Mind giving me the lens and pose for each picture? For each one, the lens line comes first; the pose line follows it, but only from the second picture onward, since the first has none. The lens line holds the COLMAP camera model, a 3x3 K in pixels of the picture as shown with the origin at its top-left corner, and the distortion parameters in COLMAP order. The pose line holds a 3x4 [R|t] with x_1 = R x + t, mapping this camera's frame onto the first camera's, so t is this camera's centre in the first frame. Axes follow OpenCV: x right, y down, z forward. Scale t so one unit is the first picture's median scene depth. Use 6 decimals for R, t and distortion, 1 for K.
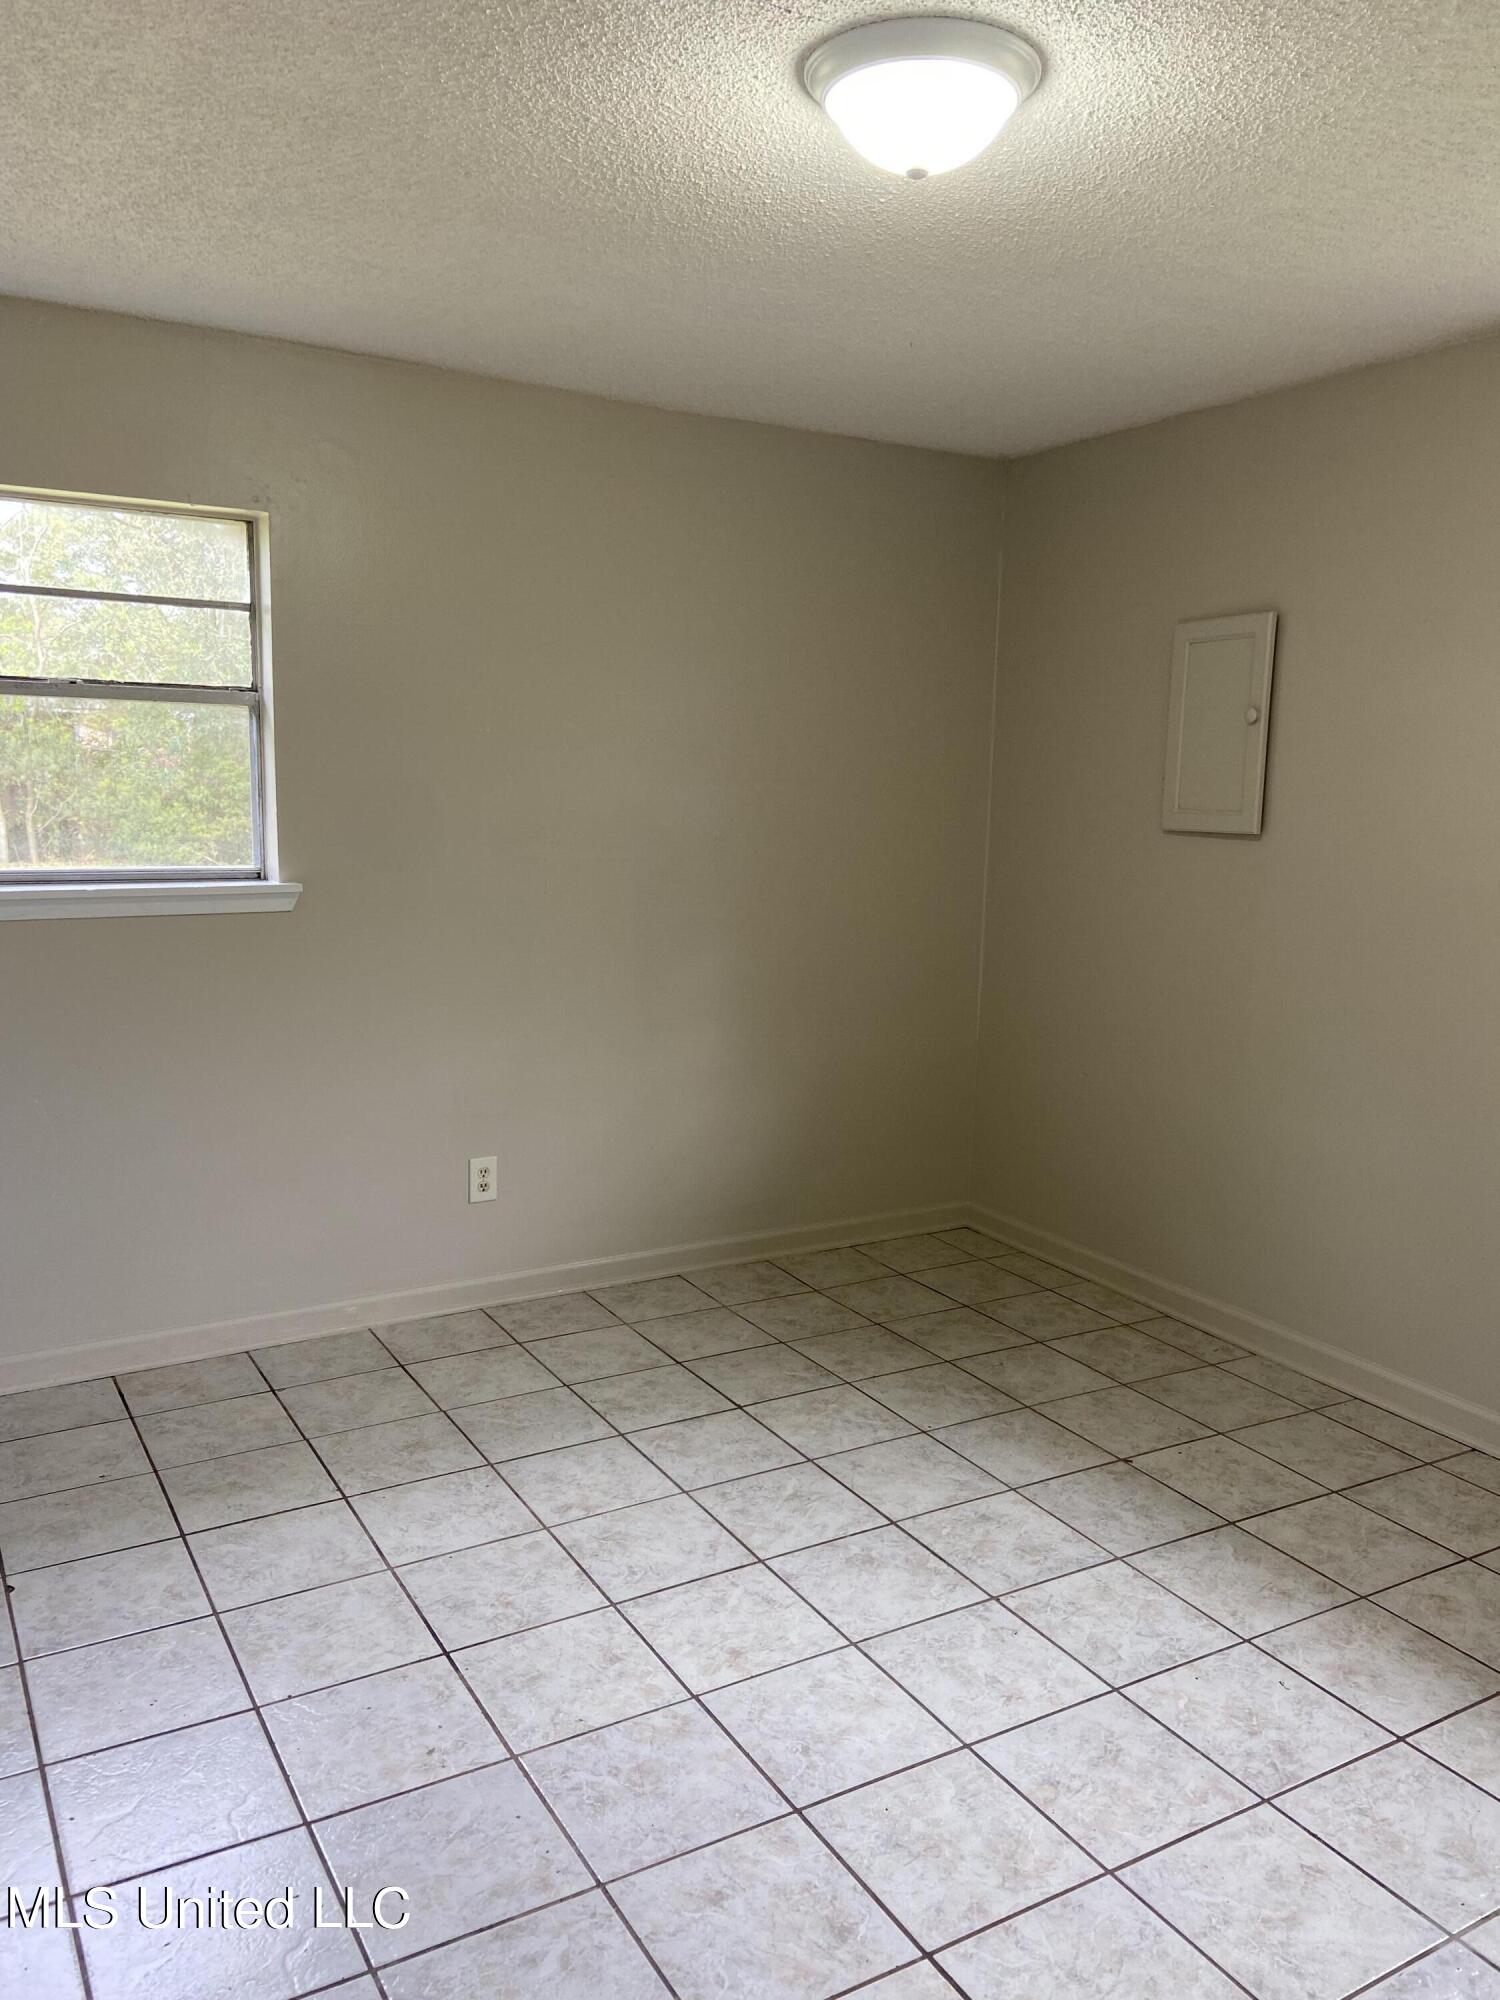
lens RADIAL K [[1530.7, 0, 750.0], [0, 1530.7, 1000.0], [0, 0, 1]] dist [0.104497, -0.123568]
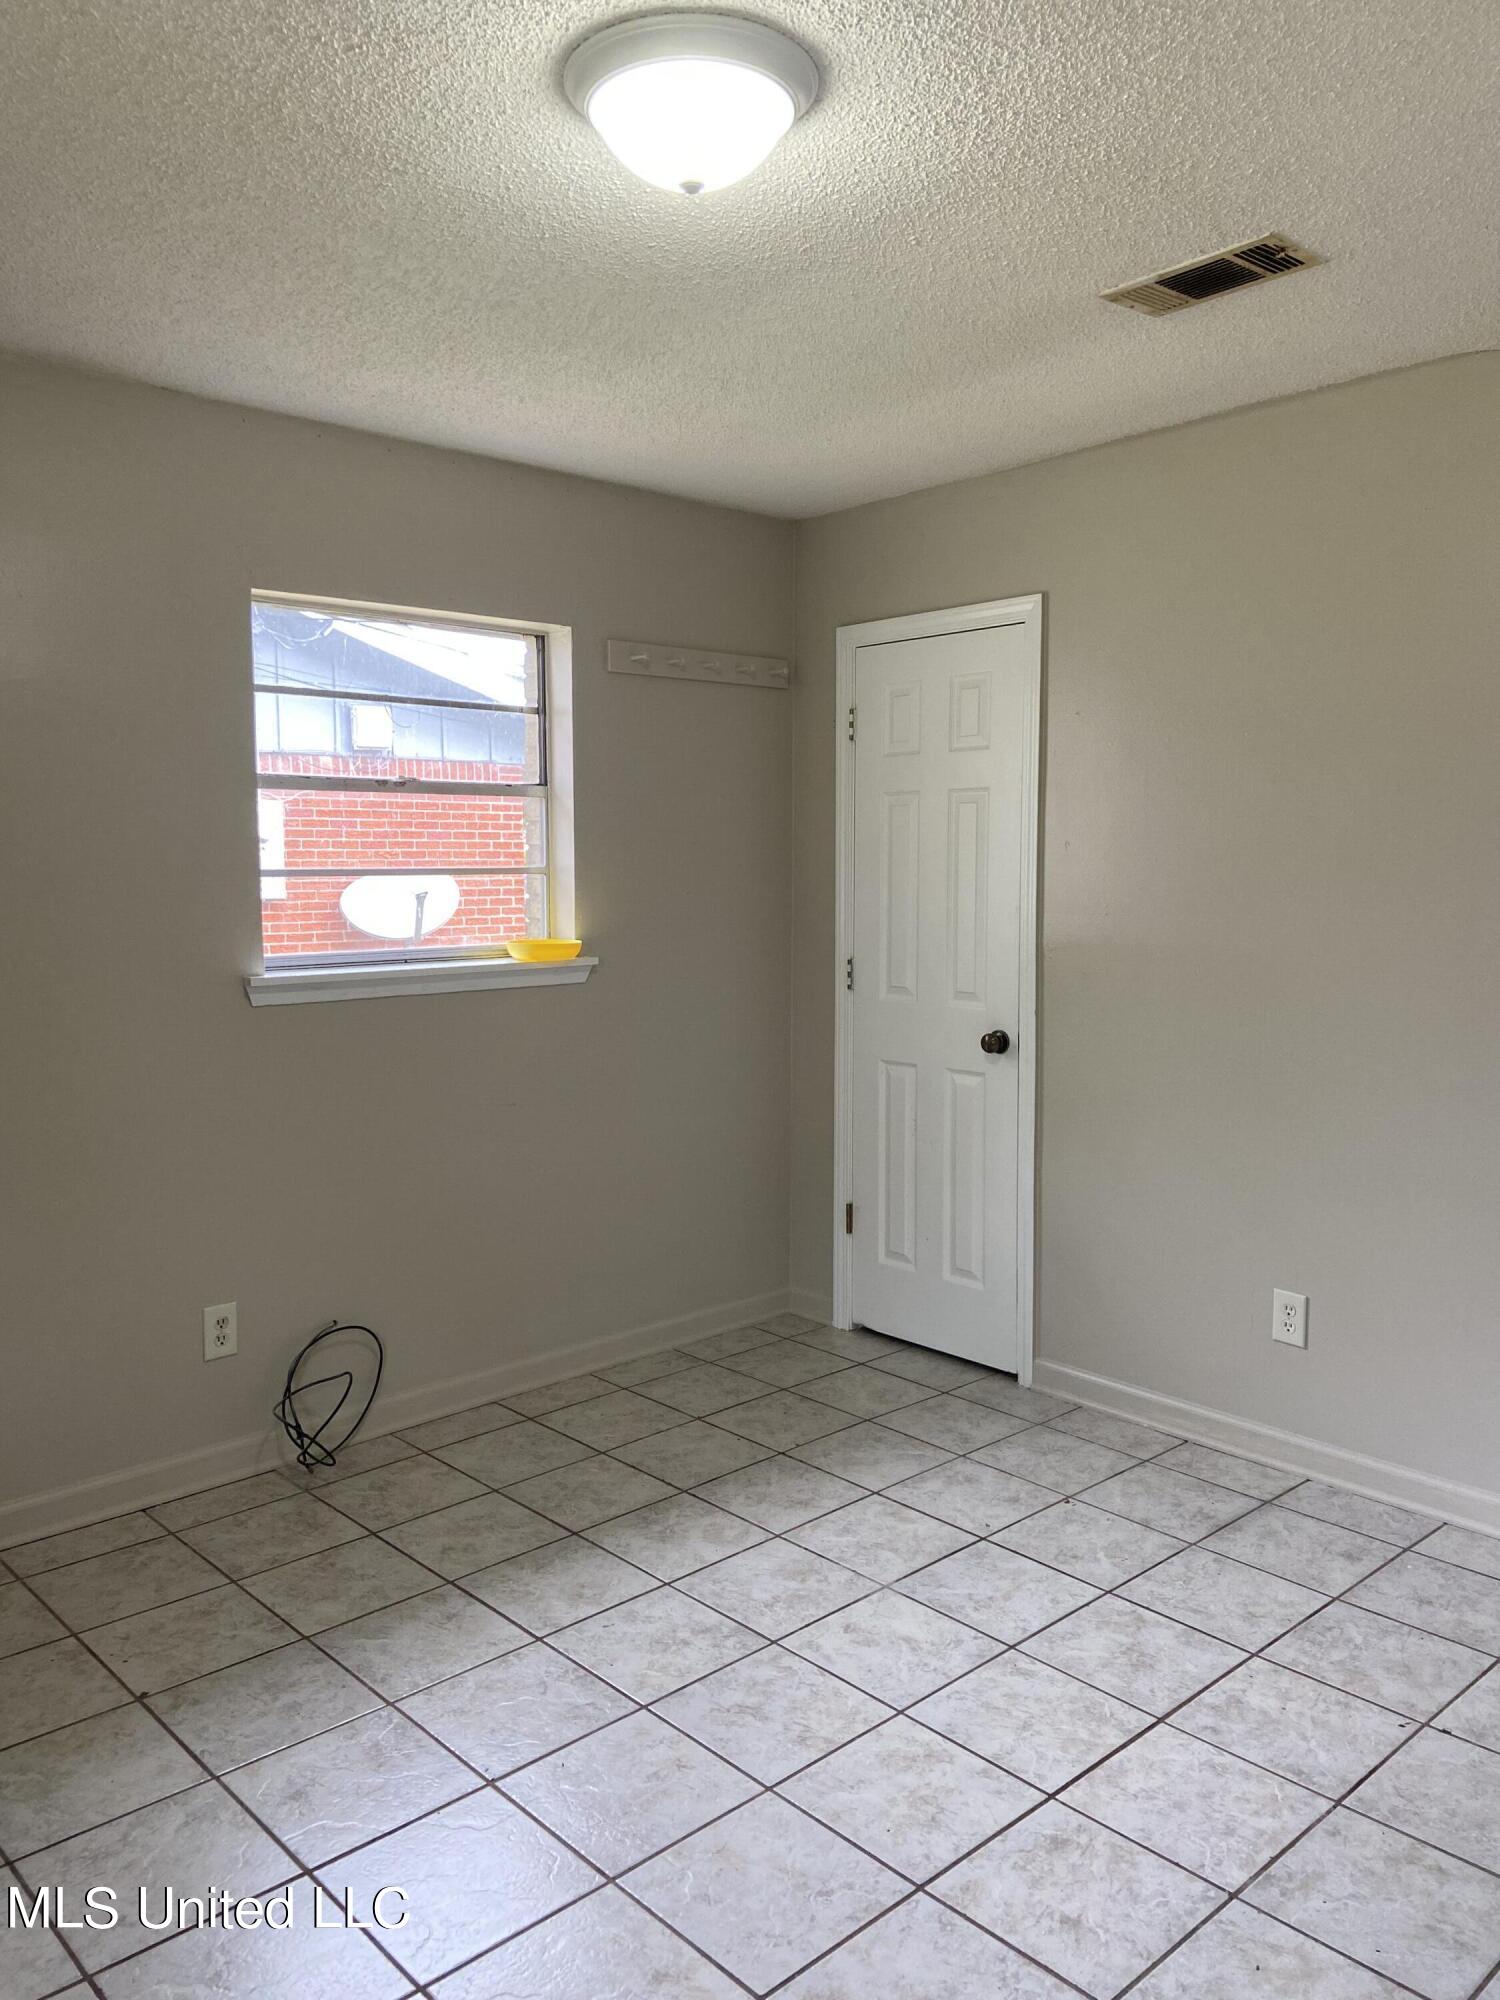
lens RADIAL K [[1530.7, 0, 750.0], [0, 1530.7, 1000.0], [0, 0, 1]] dist [0.104497, -0.123568]
pose [[-0.215158, -0.121358, 0.969009, -0.742559], [0.143469, 0.977555, 0.154284, -0.171674], [-0.965983, 0.172218, -0.192918, 1.070291]]
